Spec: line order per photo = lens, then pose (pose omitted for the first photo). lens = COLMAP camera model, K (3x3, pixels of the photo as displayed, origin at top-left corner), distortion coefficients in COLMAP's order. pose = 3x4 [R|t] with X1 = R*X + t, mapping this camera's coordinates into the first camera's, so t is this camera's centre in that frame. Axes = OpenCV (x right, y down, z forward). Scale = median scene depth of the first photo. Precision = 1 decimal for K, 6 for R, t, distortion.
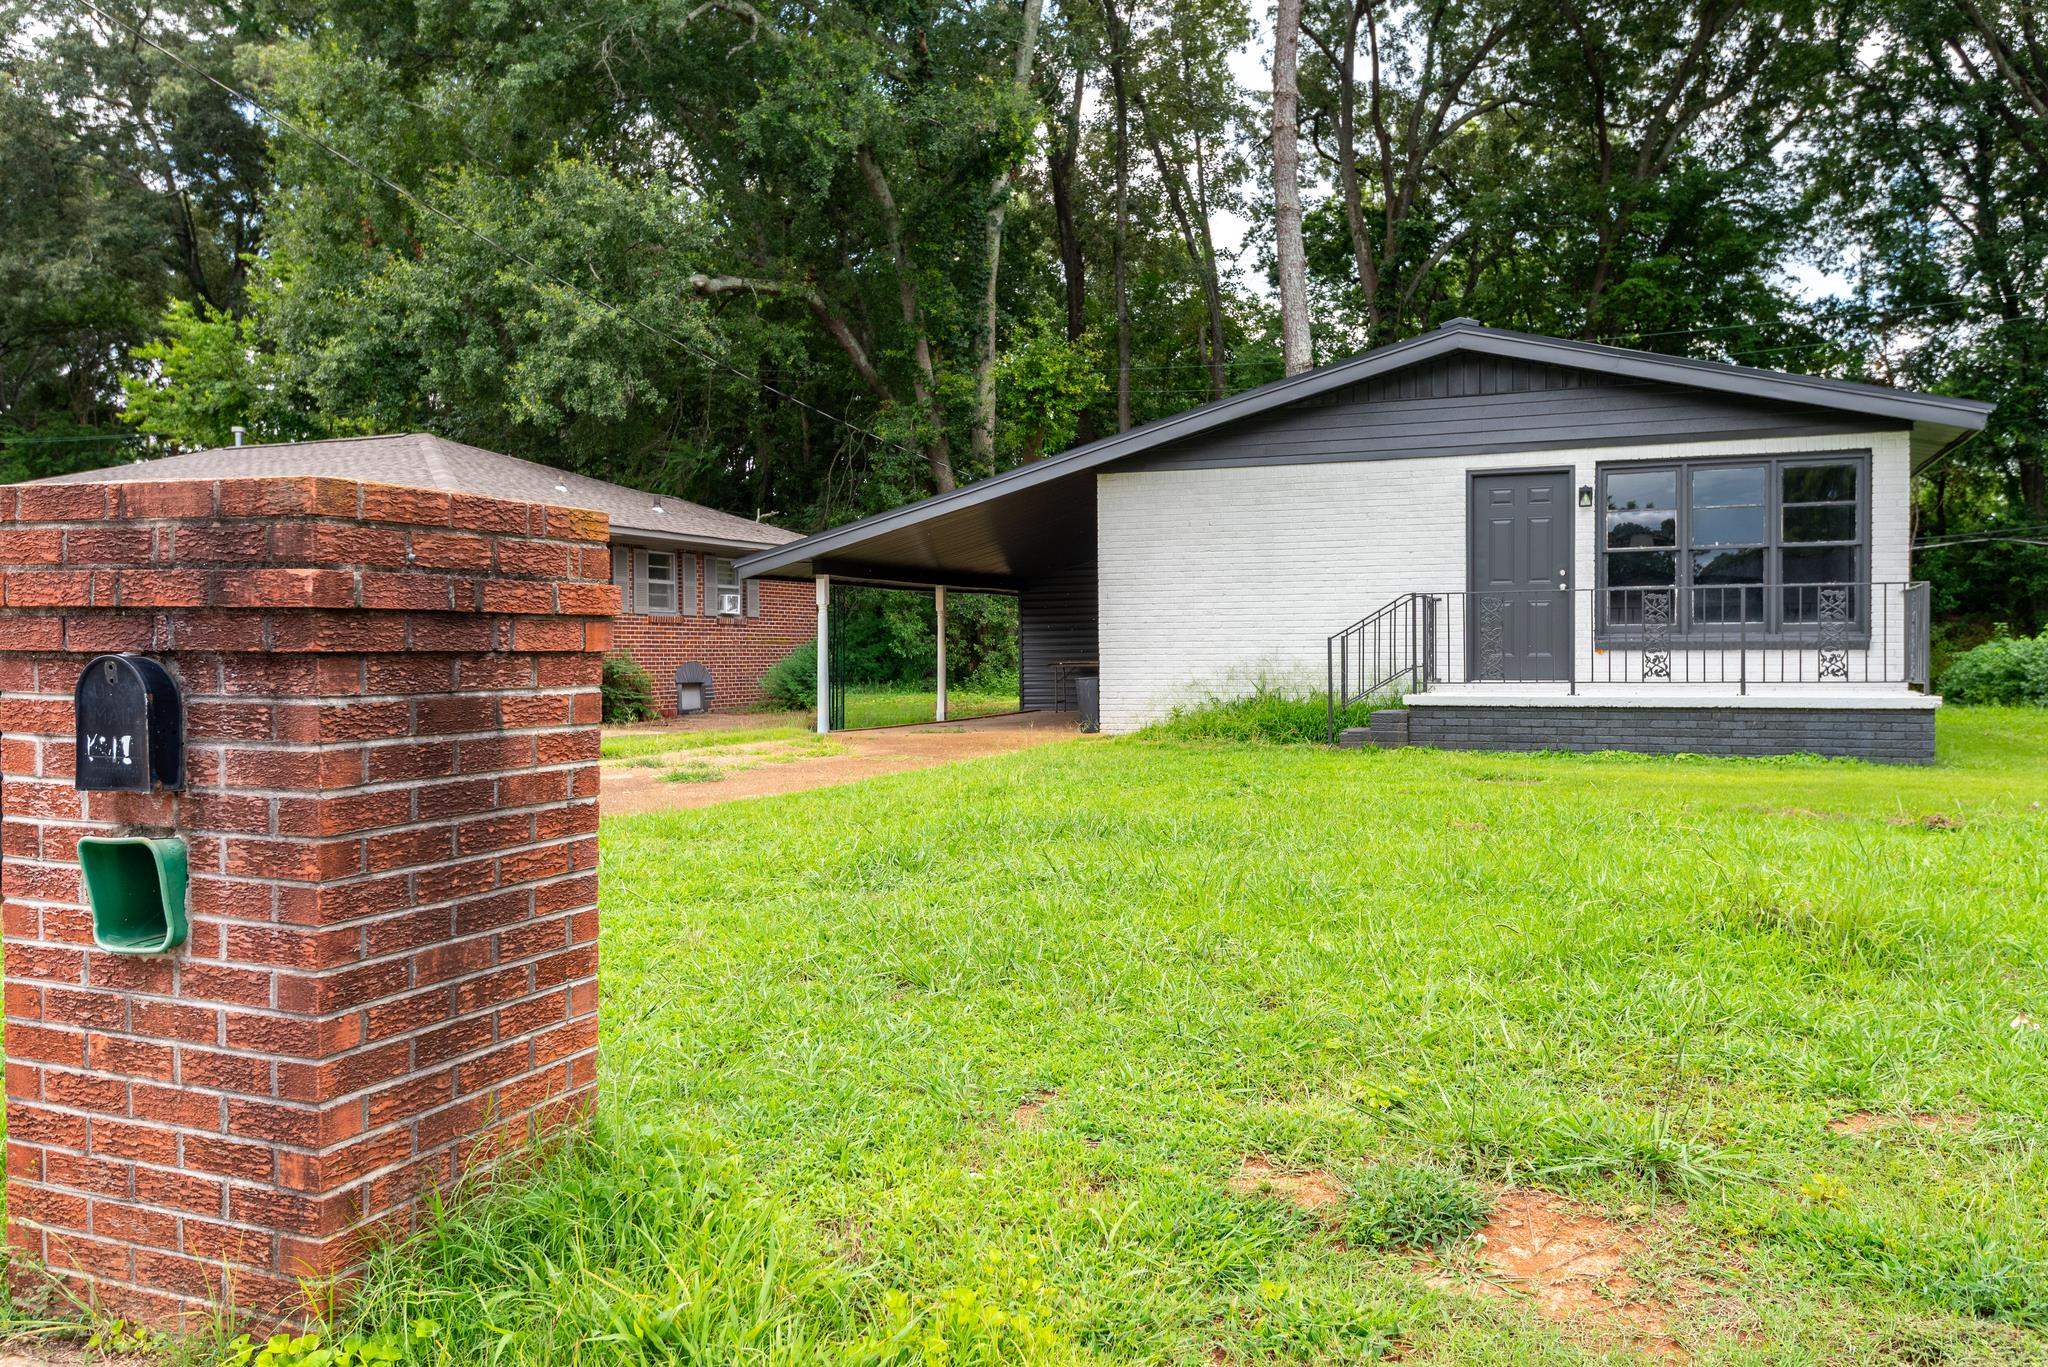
lens RADIAL K [[1598.8, 0, 1024.0], [0, 1598.8, 683.5], [0, 0, 1]] dist [0.029711, -0.001065]
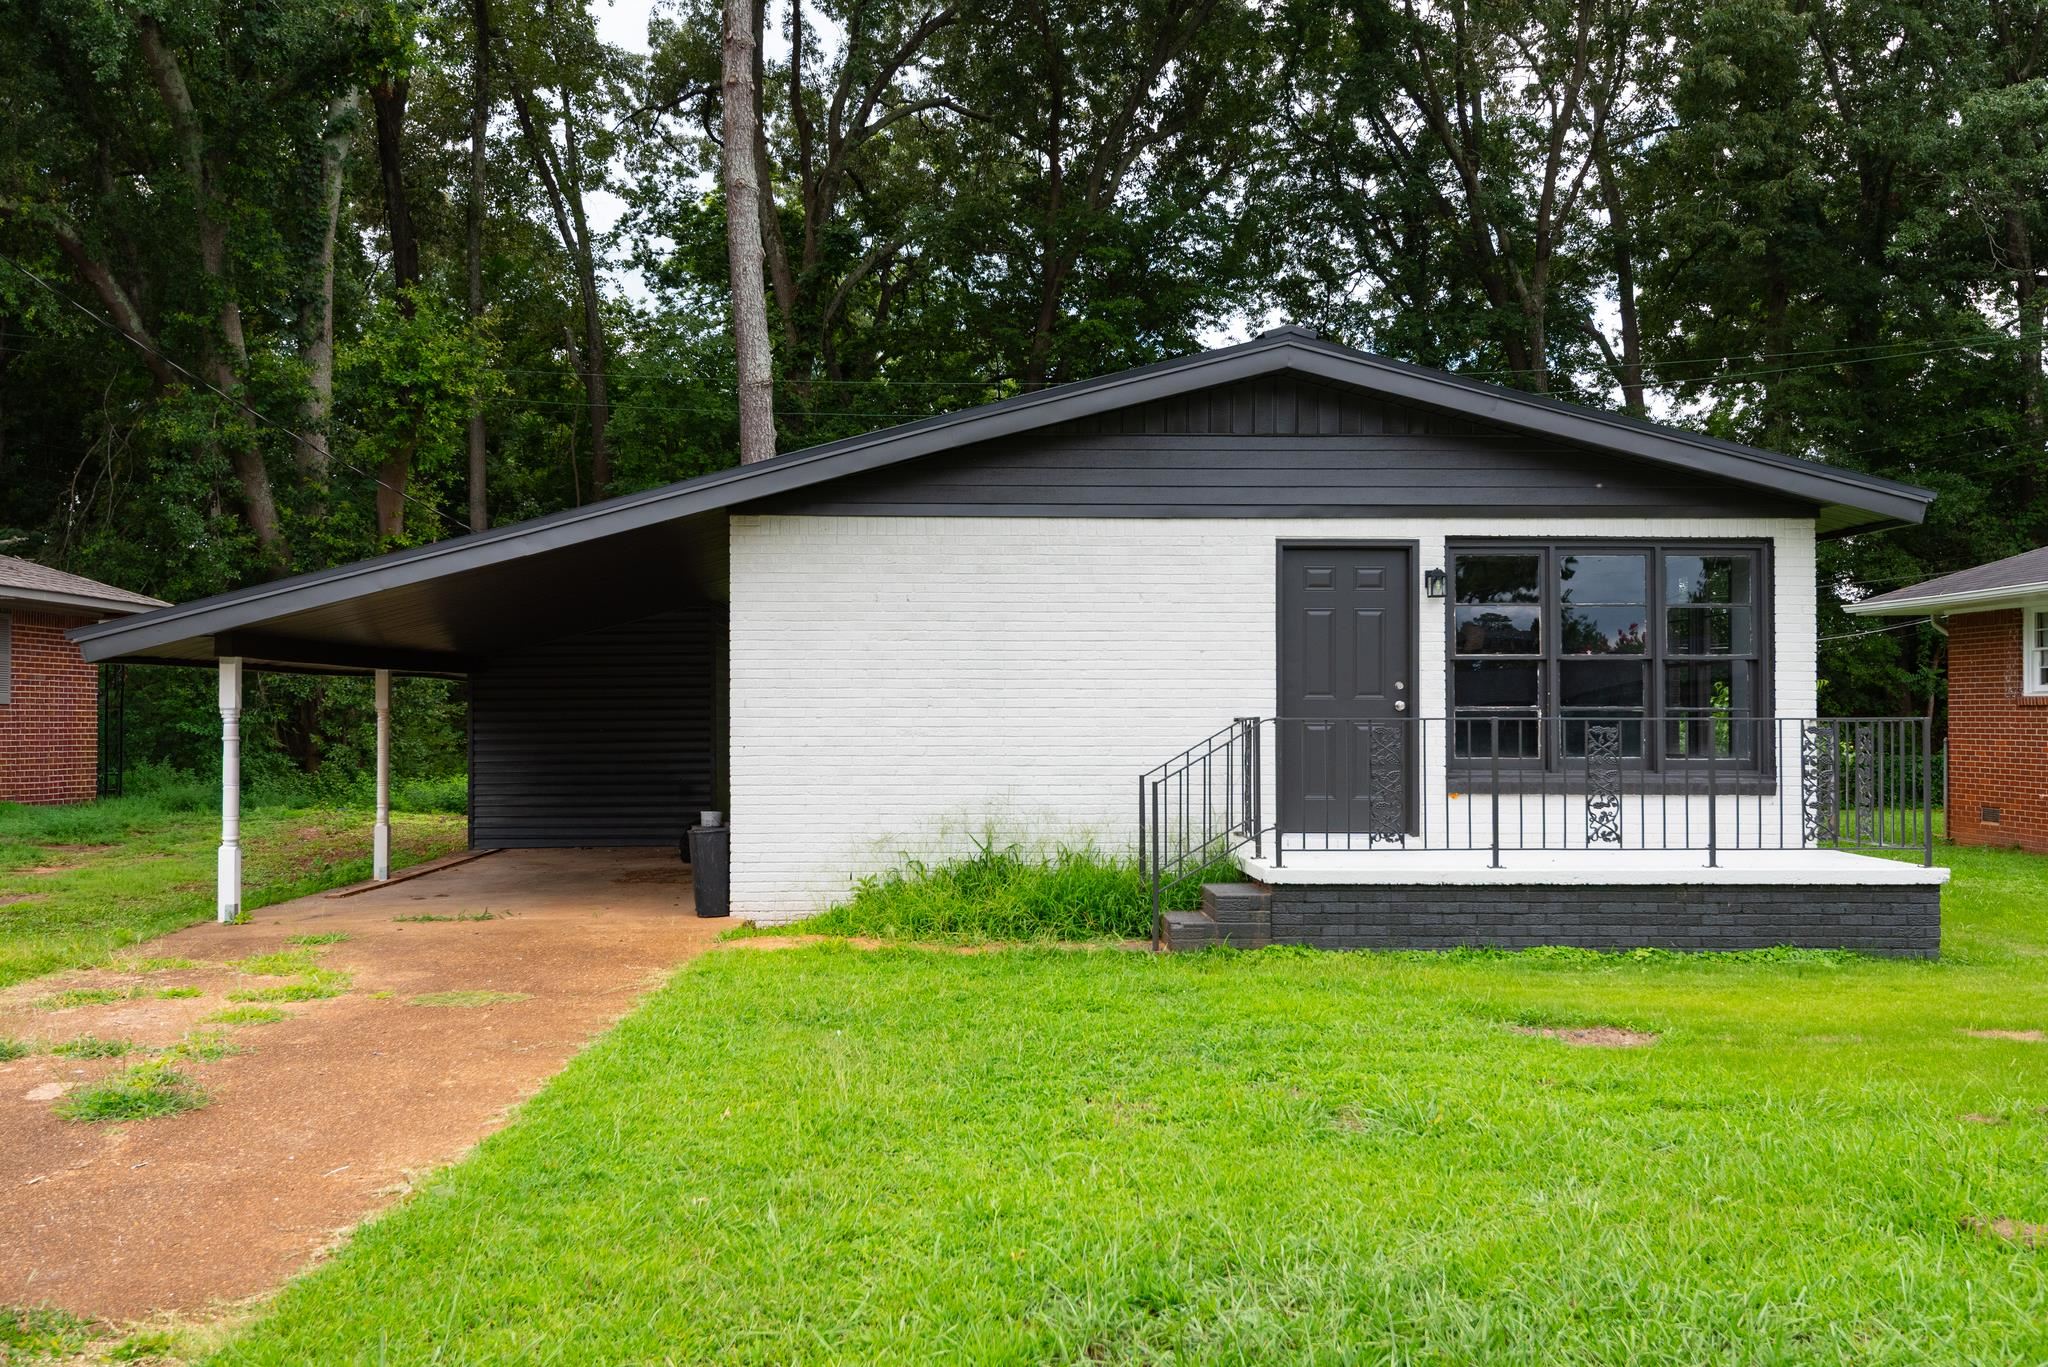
lens RADIAL K [[1809.5, 0, 1024.0], [0, 1809.5, 683.5], [0, 0, 1]] dist [0.065394, -0.094514]
pose [[0.917944, 0.015452, 0.396410, -0.138119], [-0.000145, 0.999254, -0.038613, -0.035454], [-0.396711, 0.035387, 0.917261, 0.288919]]
